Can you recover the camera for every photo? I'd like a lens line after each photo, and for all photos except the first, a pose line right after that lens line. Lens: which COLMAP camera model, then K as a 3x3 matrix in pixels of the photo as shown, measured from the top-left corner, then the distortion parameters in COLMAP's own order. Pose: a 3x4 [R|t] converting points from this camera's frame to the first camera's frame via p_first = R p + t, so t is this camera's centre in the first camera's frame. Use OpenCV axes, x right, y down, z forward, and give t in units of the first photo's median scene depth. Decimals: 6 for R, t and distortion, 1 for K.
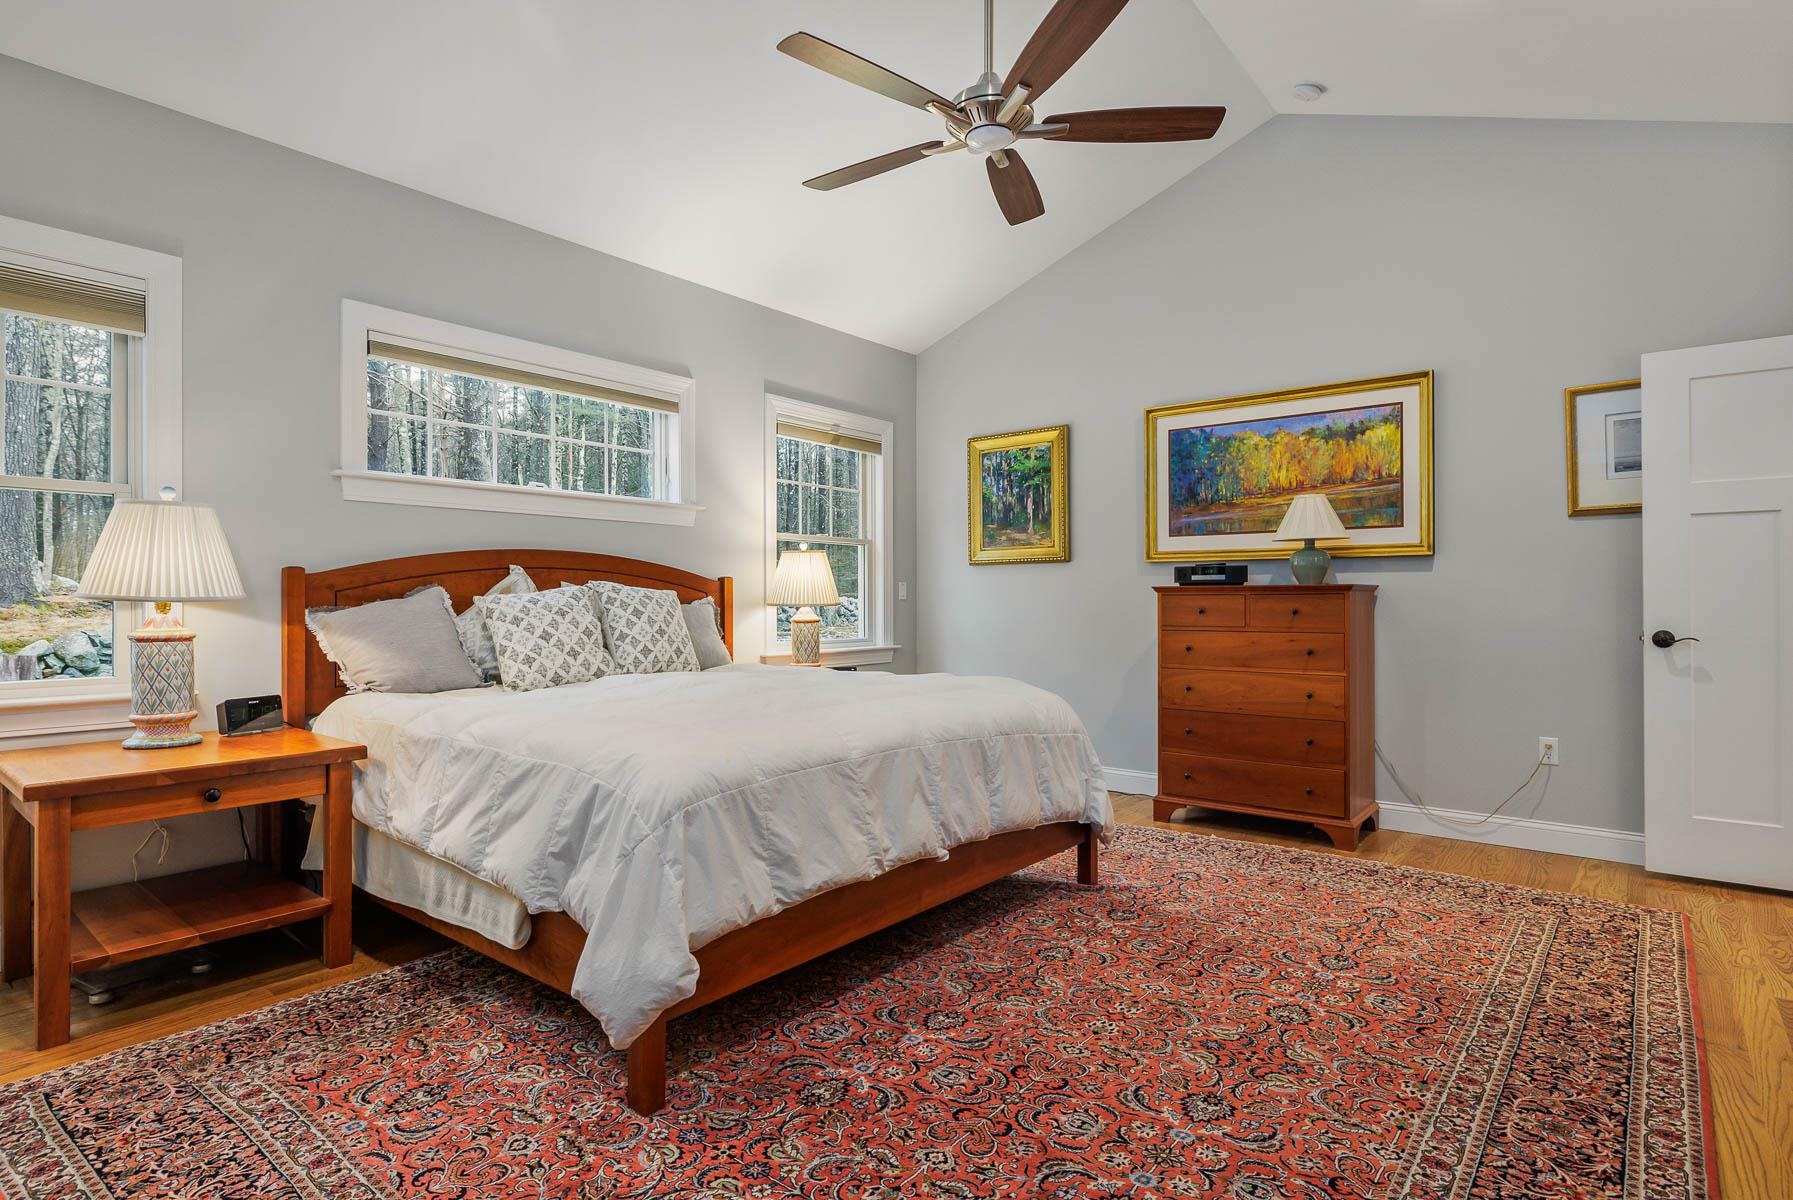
lens RADIAL K [[919.2, 0, 897.1], [0, 919.2, 593.6], [0, 0, 1]] dist [-0.002753, -0.000359]
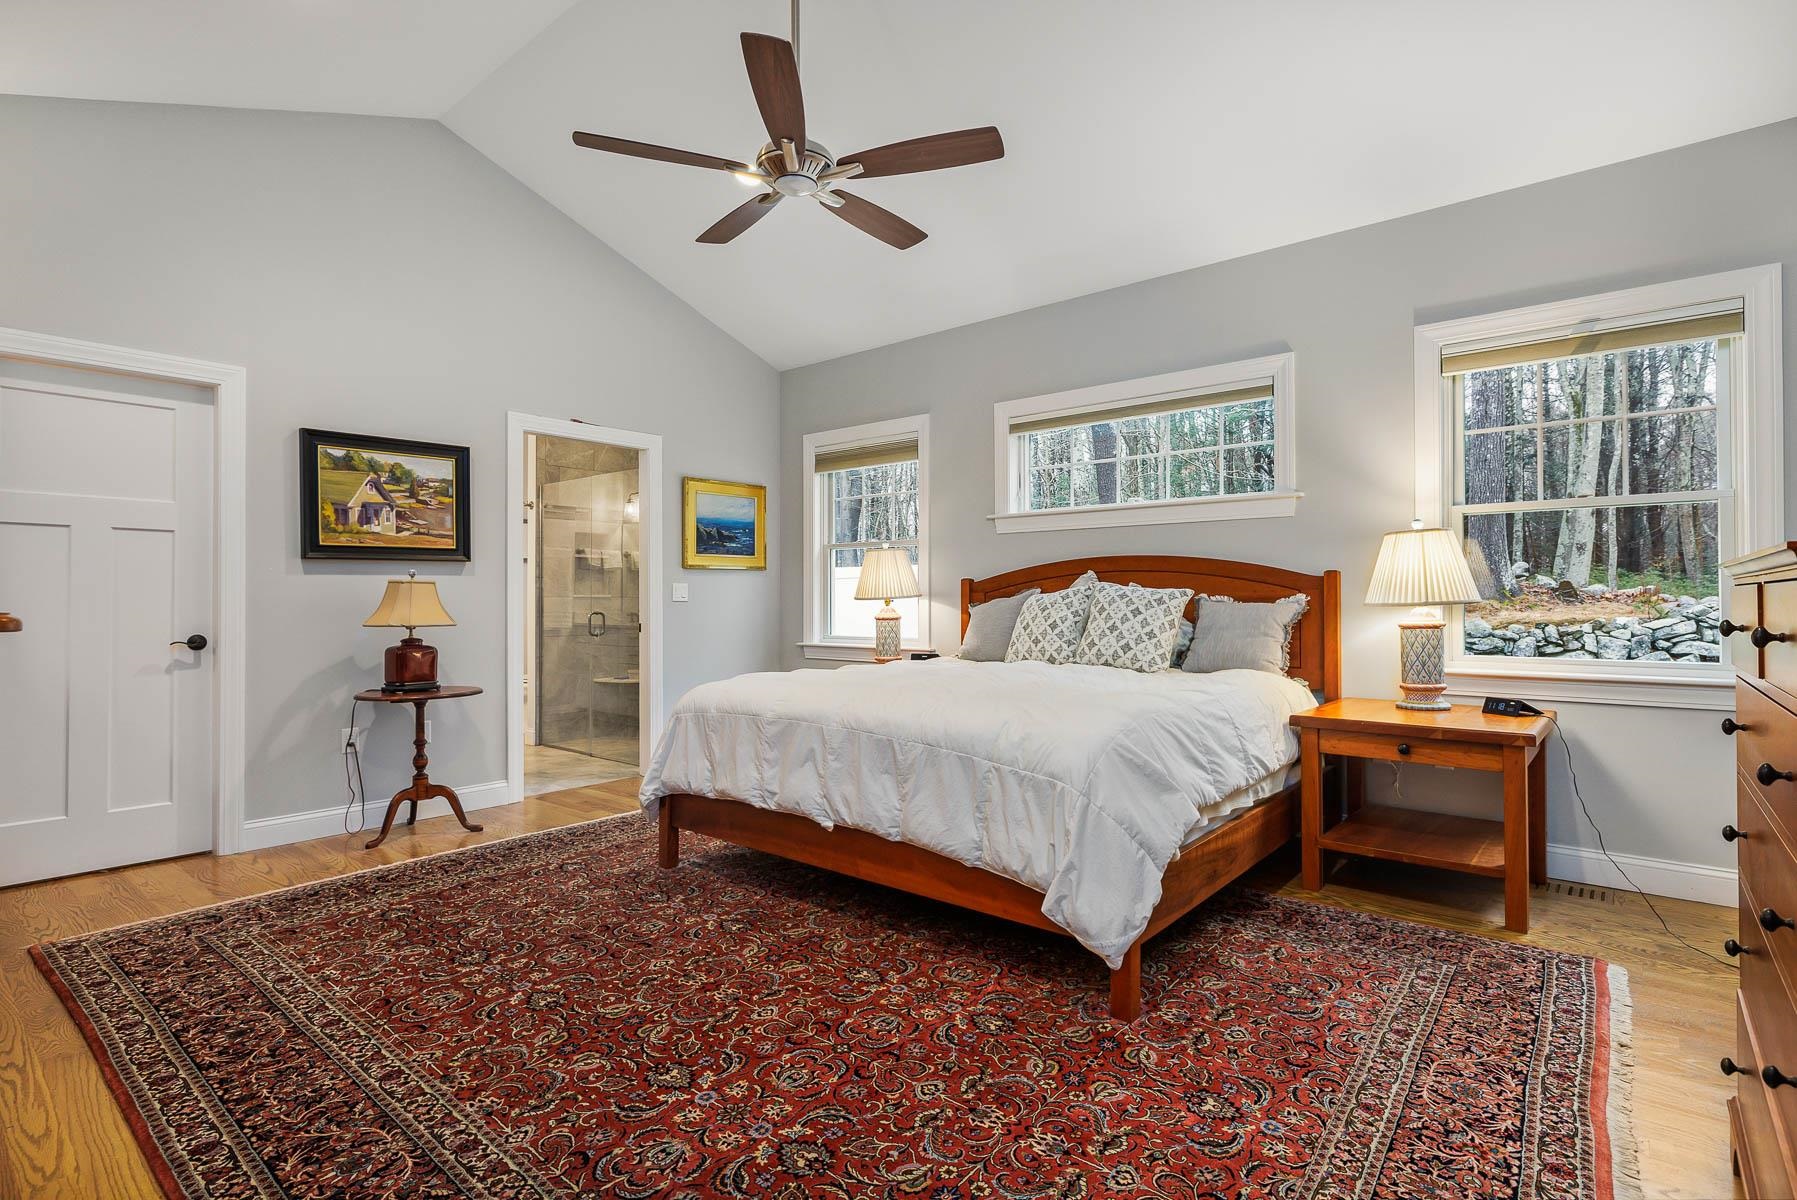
lens RADIAL K [[880.5, 0, 898.3], [0, 880.5, 595.5], [0, 0, 1]] dist [-0.001267, -0.000074]
pose [[-0.021780, -0.001924, -0.999761, 1.044430], [0.009458, 0.999953, -0.002130, 0.004135], [0.999718, -0.009502, -0.021761, 1.027031]]
